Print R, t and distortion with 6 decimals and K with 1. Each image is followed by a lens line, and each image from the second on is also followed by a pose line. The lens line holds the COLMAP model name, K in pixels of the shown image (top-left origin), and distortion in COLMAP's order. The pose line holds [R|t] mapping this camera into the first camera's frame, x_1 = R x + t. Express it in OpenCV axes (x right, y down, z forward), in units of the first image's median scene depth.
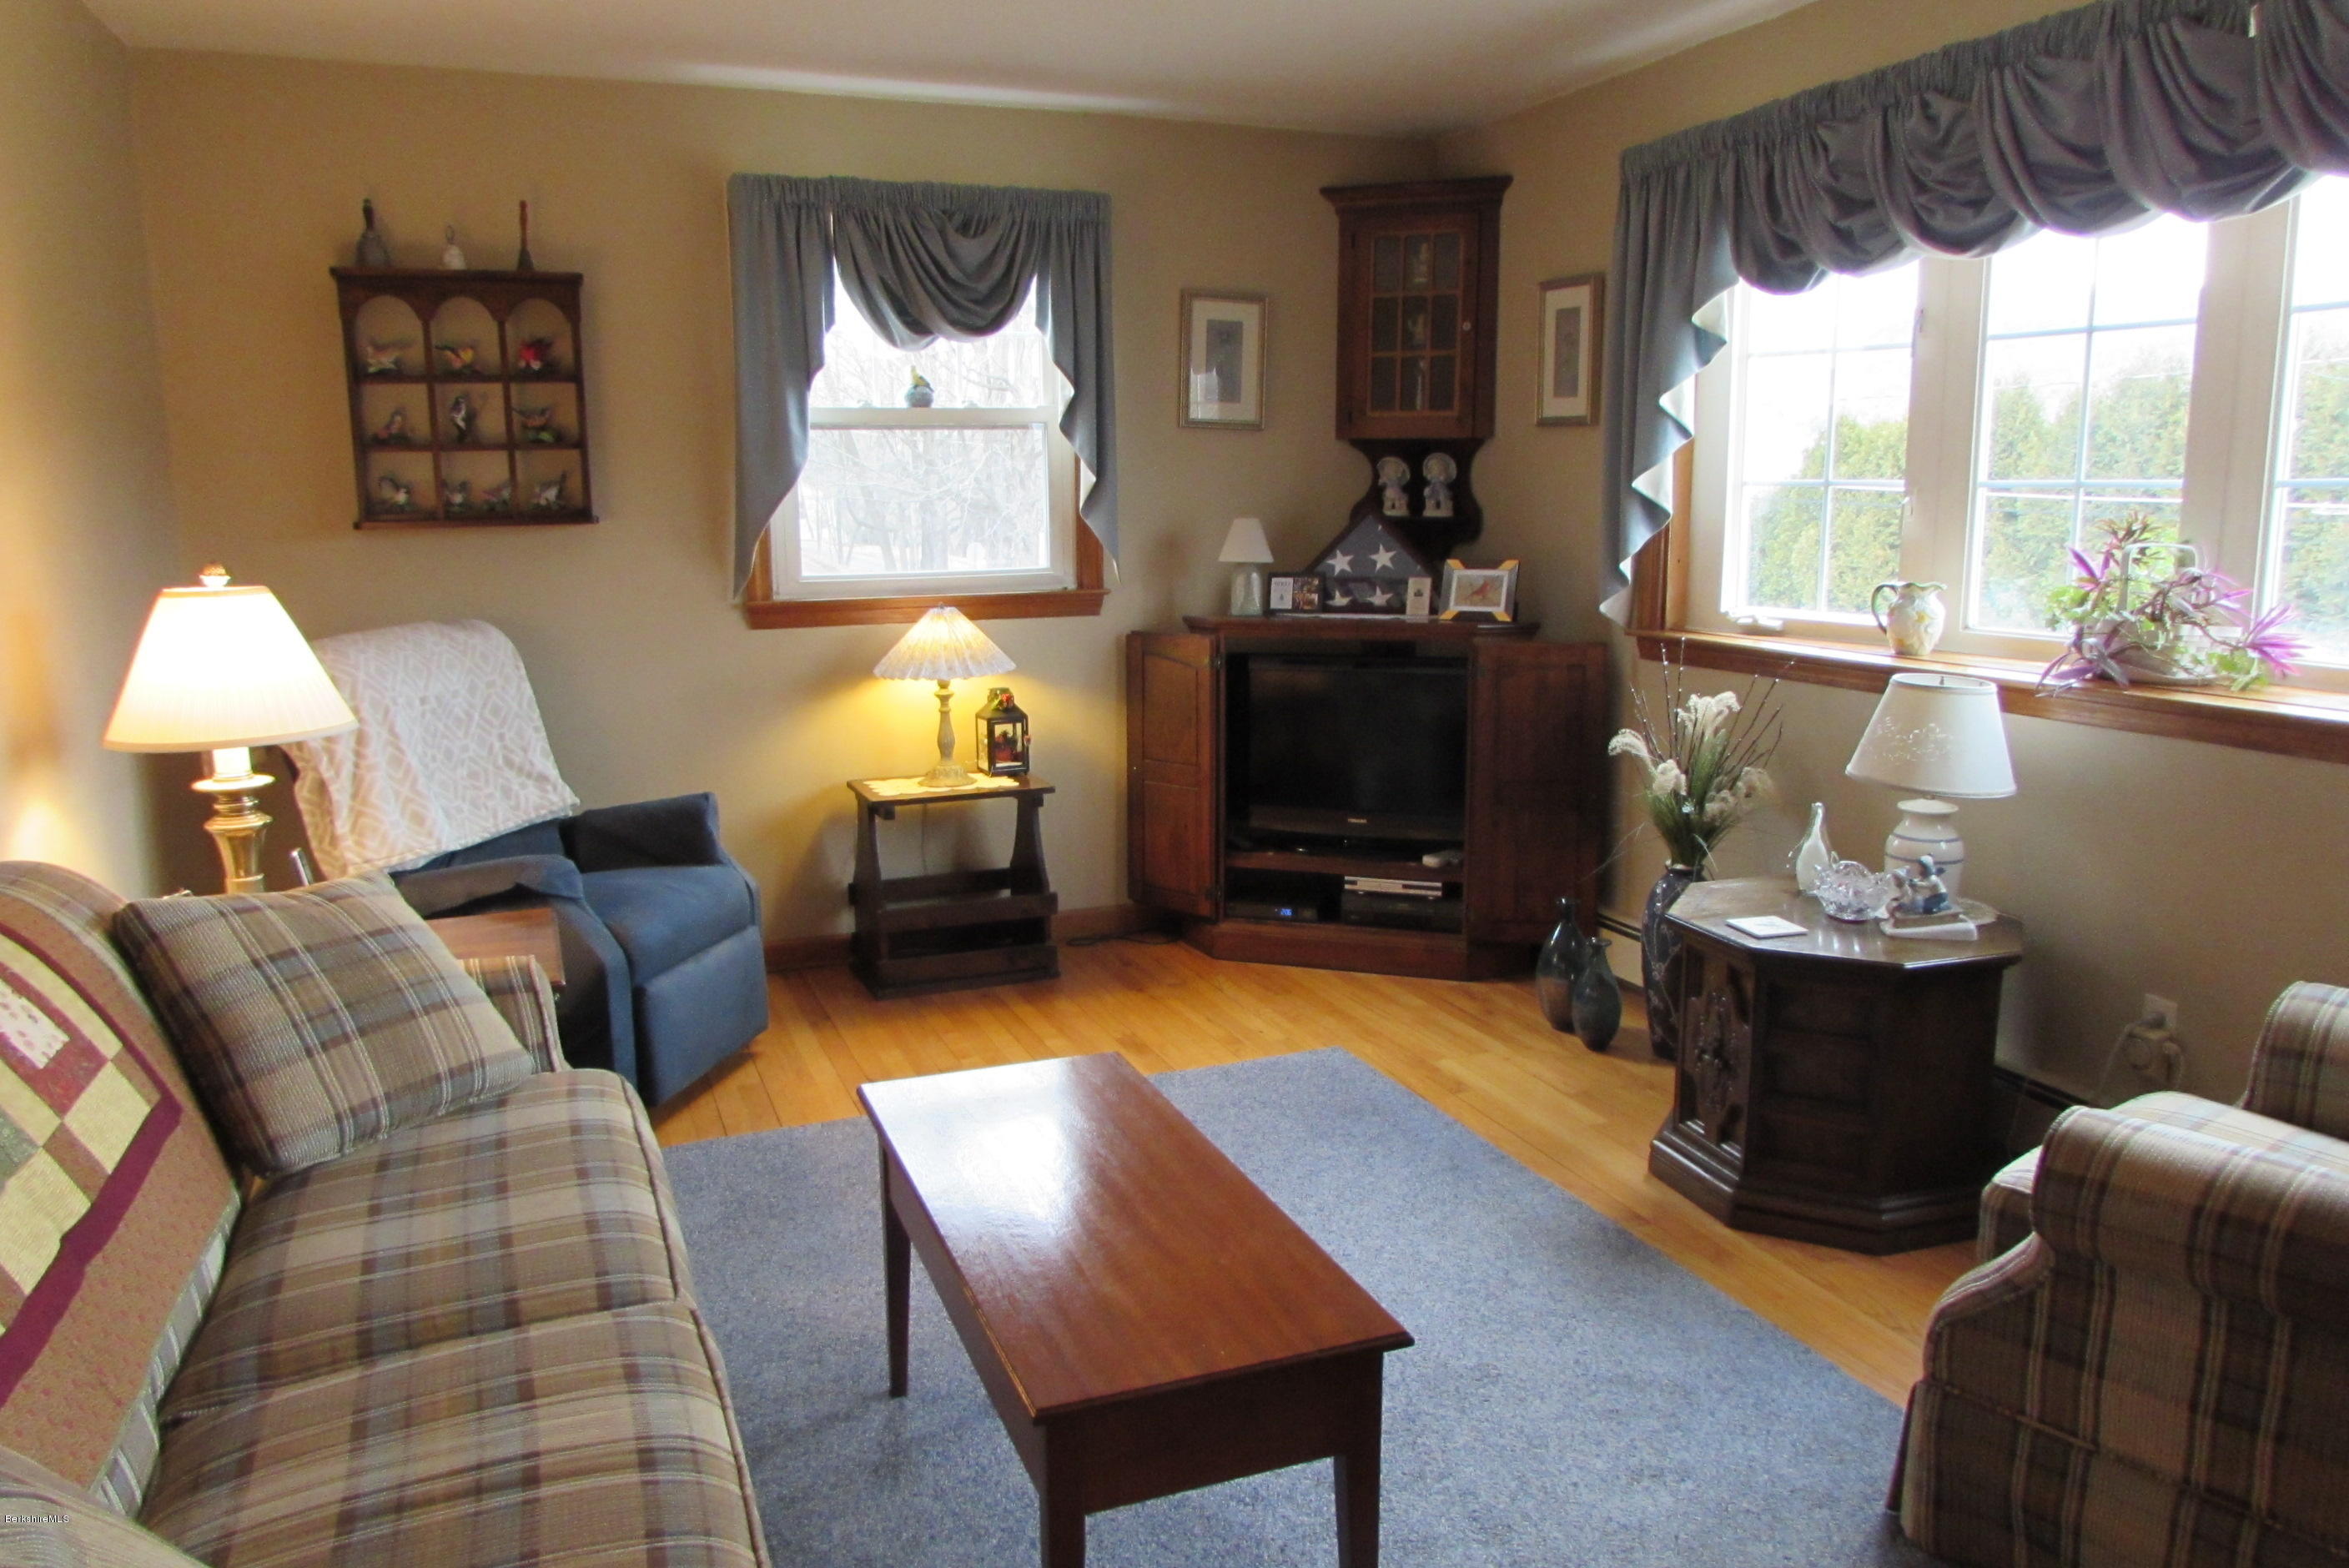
lens RADIAL K [[1655.8, 0, 1178.2], [0, 1655.8, 792.2], [0, 0, 1]] dist [-0.042839, 0.019872]
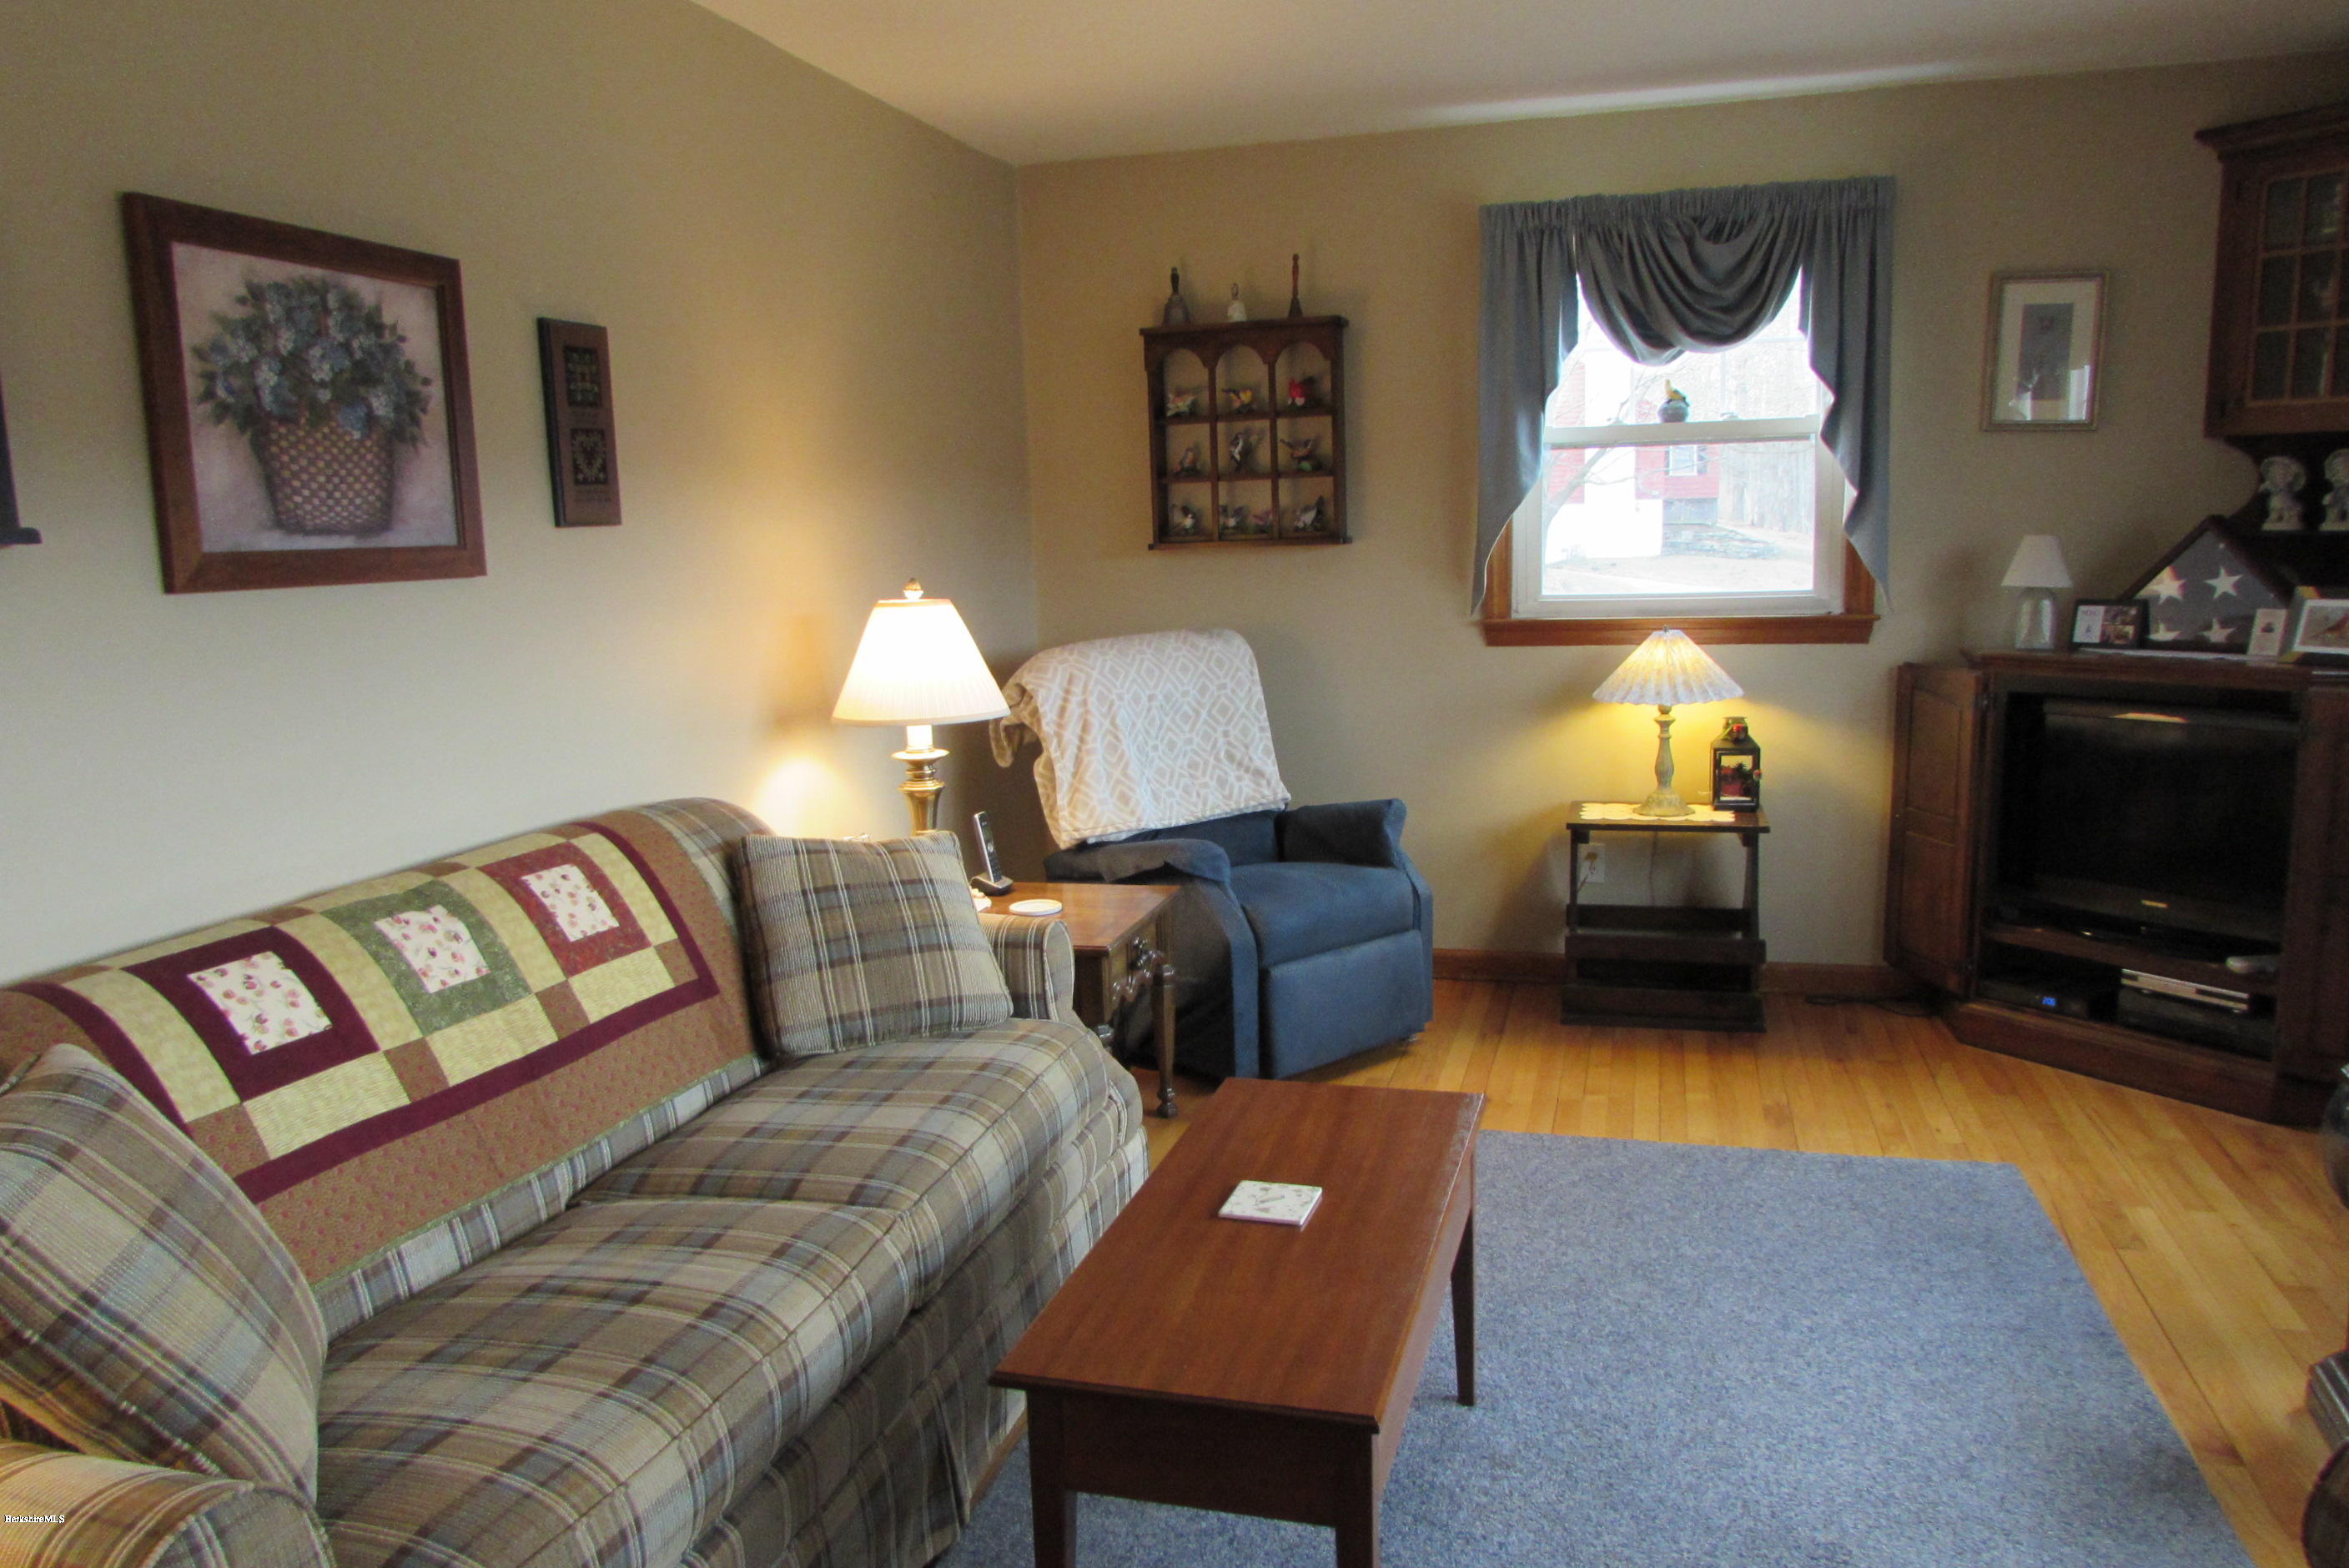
lens RADIAL K [[1655.8, 0, 1178.2], [0, 1655.8, 792.2], [0, 0, 1]] dist [-0.042839, 0.019872]
pose [[0.793811, 0.083610, -0.602390, 0.229836], [-0.087760, 0.995886, 0.022579, -0.015112], [0.601800, 0.034942, 0.797882, 0.069180]]
